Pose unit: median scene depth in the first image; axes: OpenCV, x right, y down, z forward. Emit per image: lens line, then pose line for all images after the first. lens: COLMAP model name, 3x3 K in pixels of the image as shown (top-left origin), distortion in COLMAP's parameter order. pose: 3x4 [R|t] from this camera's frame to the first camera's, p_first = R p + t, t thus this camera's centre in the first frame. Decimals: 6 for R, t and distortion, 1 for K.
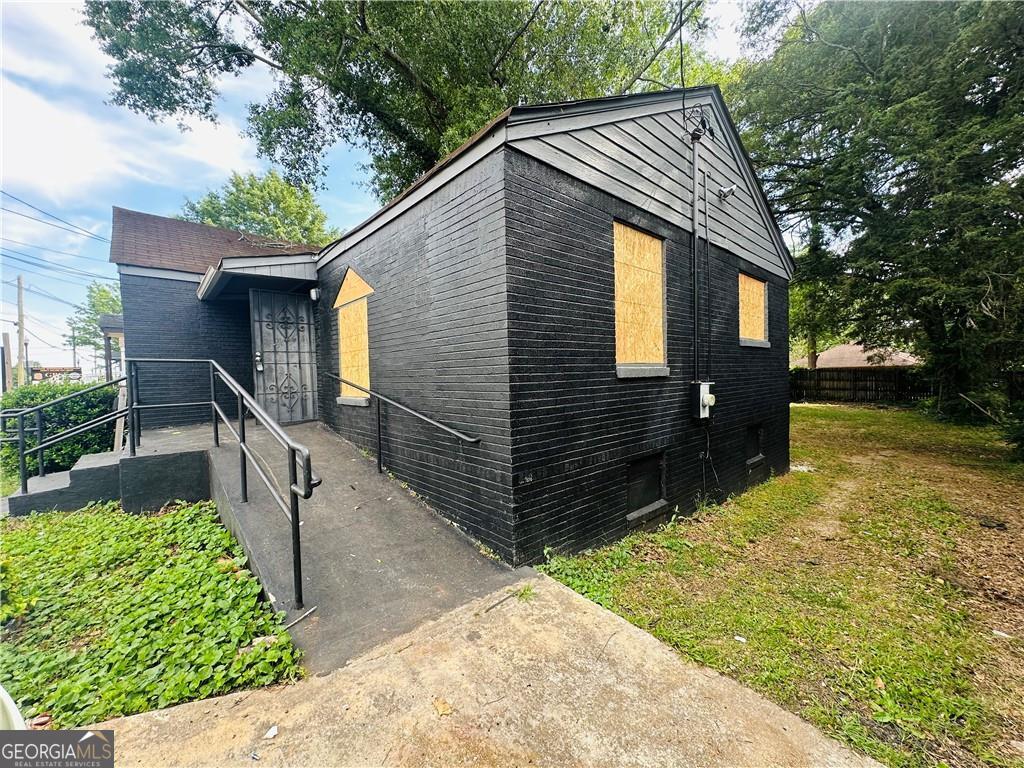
lens RADIAL K [[408.6, 0, 509.3], [0, 408.6, 383.3], [0, 0, 1]] dist [-0.003262, 0.001099]
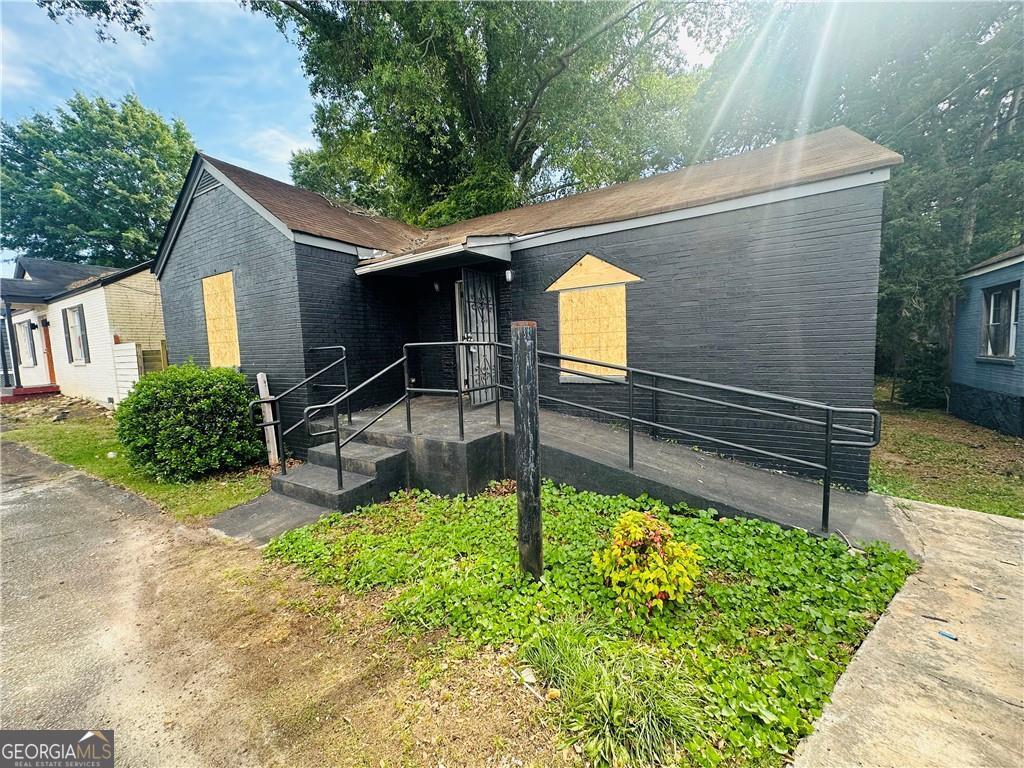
lens RADIAL K [[408.6, 0, 509.0], [0, 408.6, 383.3], [0, 0, 1]] dist [-0.003262, 0.001099]
pose [[0.959267, -0.032204, 0.280661, -0.795618], [0.015828, 0.998047, 0.060422, -0.013268], [-0.282058, -0.053518, 0.957903, 0.017218]]
